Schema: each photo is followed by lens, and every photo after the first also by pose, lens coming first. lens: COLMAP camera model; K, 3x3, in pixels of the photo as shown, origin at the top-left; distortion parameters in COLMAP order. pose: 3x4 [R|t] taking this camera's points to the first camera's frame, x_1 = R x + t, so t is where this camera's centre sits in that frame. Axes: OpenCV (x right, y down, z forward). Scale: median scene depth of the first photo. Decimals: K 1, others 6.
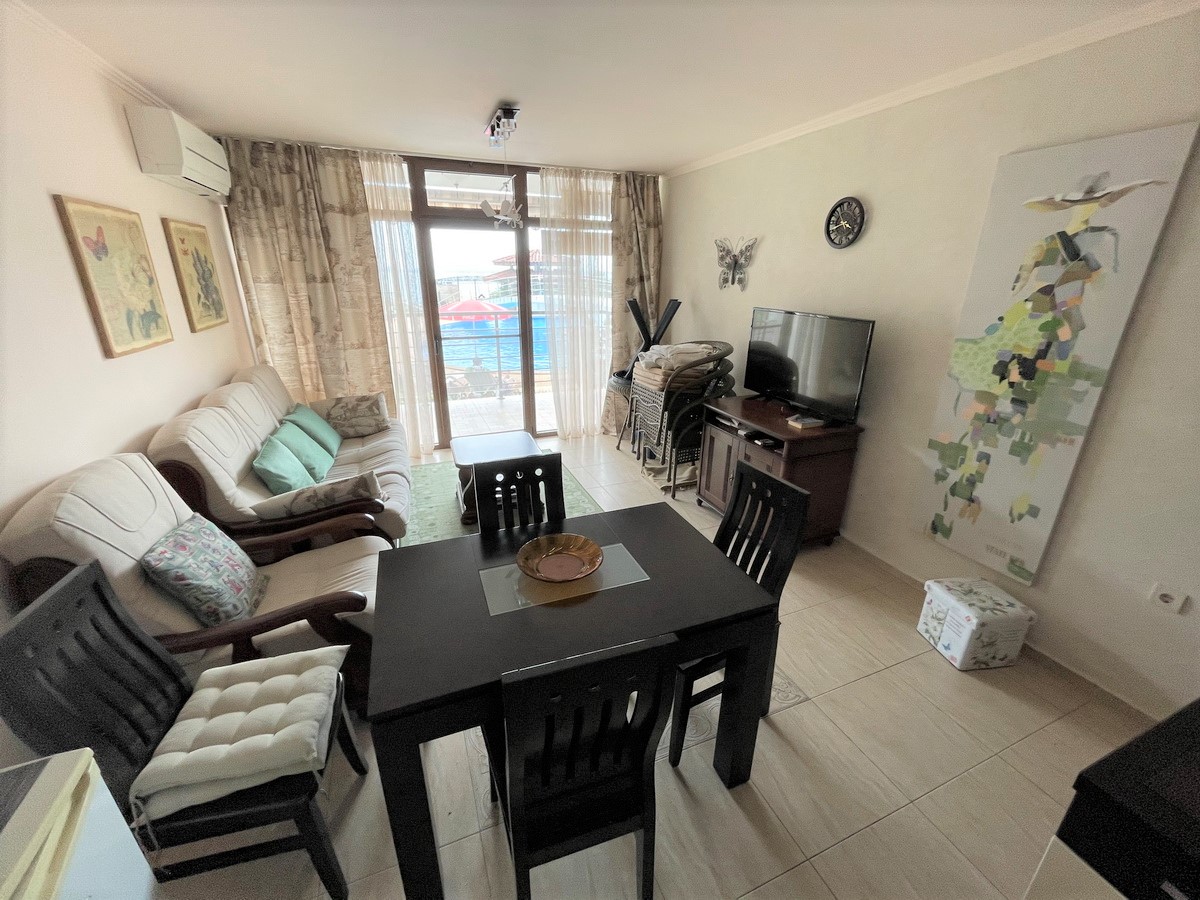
lens RADIAL K [[488.1, 0, 601.0], [0, 488.1, 447.9], [0, 0, 1]] dist [-0.002905, -0.000180]
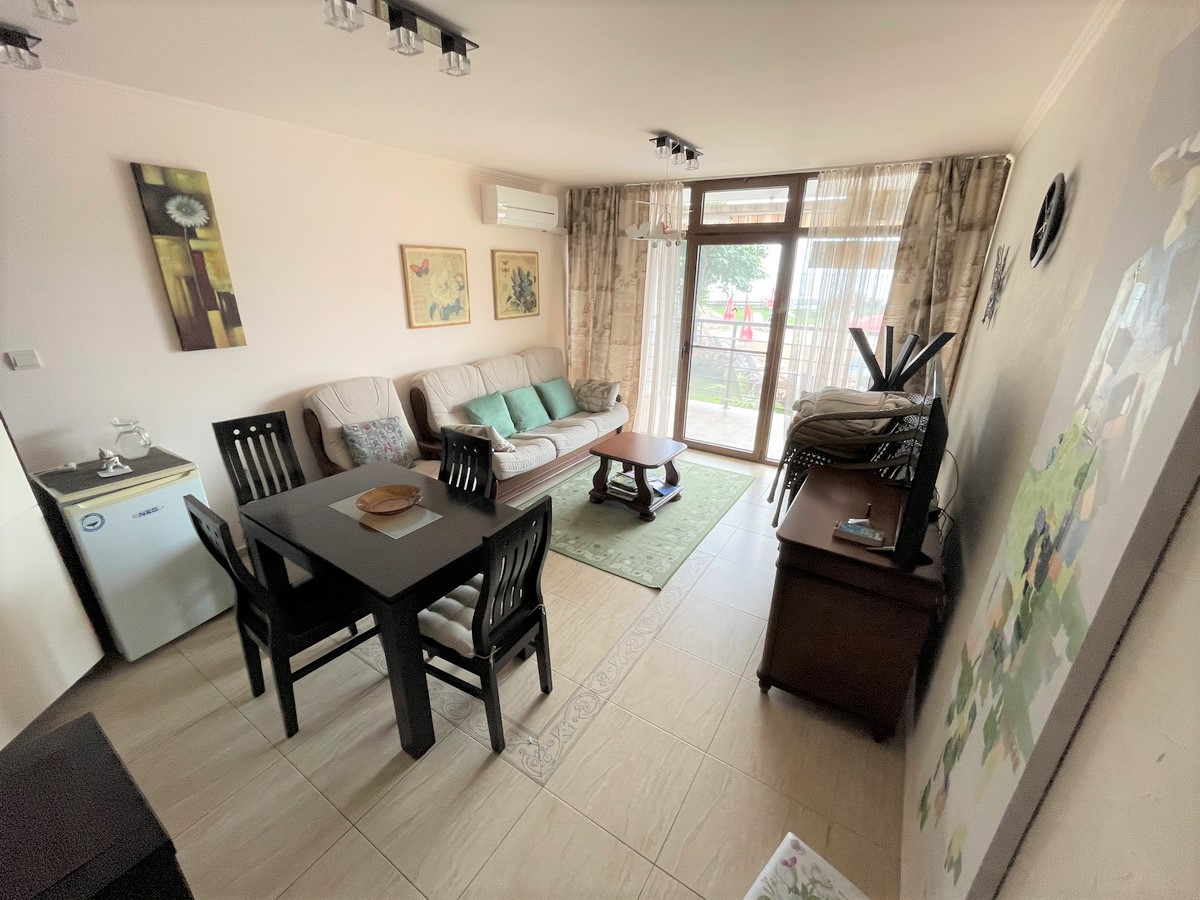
lens RADIAL K [[488.1, 0, 601.3], [0, 488.1, 448.5], [0, 0, 1]] dist [-0.002905, -0.000180]
pose [[0.575839, 0.283290, -0.766914, 1.023647], [-0.289460, 0.947931, 0.132814, -0.213789], [0.764606, 0.145511, 0.627857, 0.455539]]
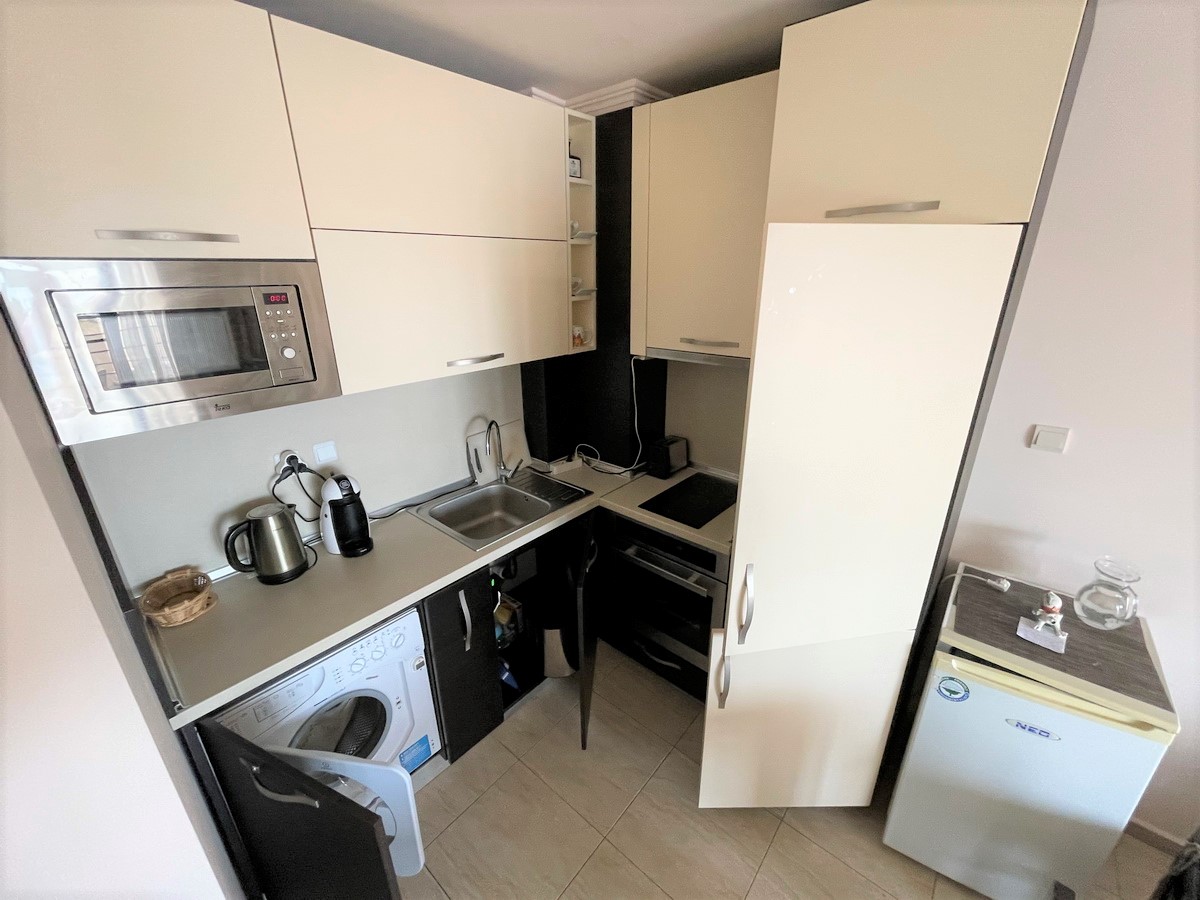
lens RADIAL K [[488.1, 0, 600.8], [0, 488.1, 451.5], [0, 0, 1]] dist [-0.002905, -0.000180]
pose [[-0.883795, 0.155299, -0.441348, 0.348549], [-0.167486, 0.775782, 0.608367, -0.221564], [0.436869, 0.611592, -0.659622, 0.330862]]
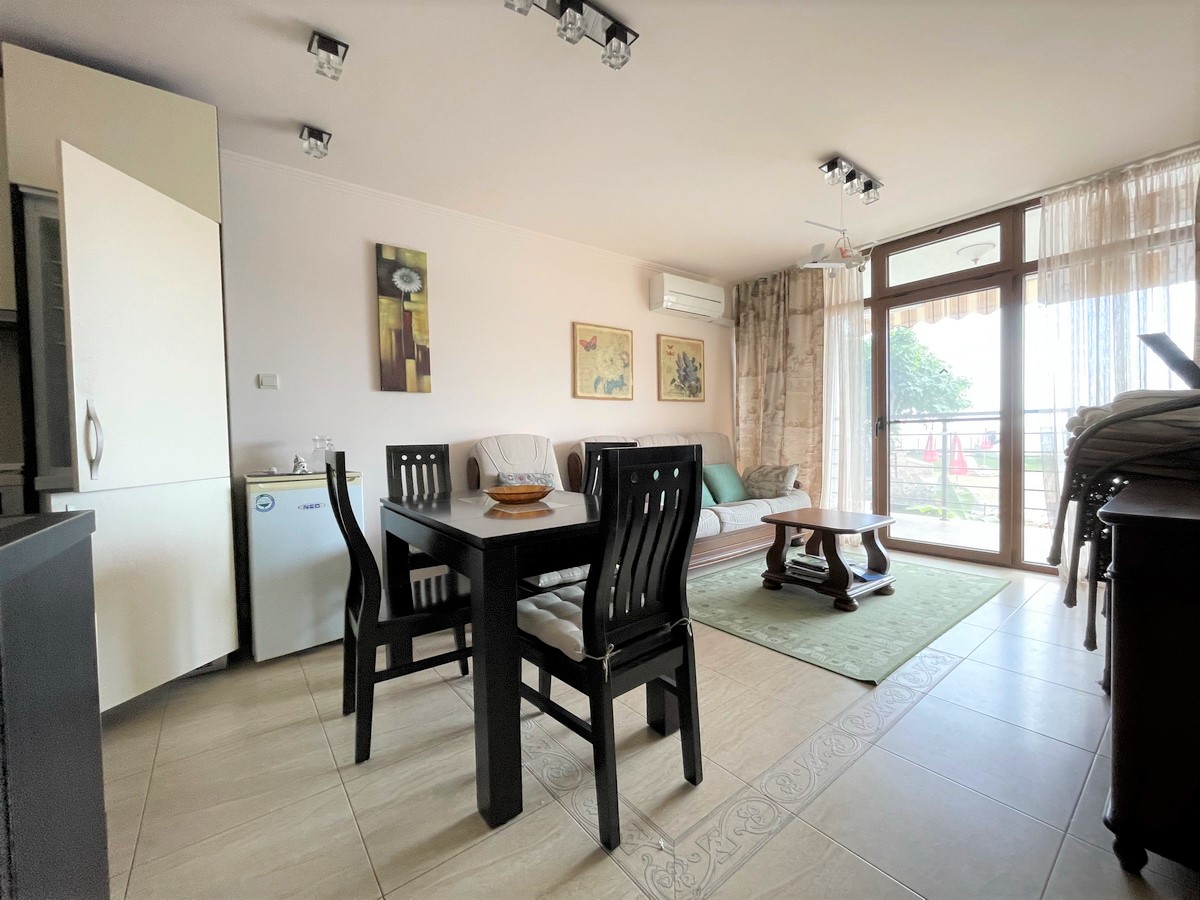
lens RADIAL K [[488.1, 0, 599.7], [0, 488.1, 446.4], [0, 0, 1]] dist [-0.002905, -0.000180]
pose [[0.266320, 0.007089, -0.963858, 0.908592], [-0.307085, 0.948490, -0.077874, 0.122375], [0.913659, 0.316726, 0.254779, 0.672239]]
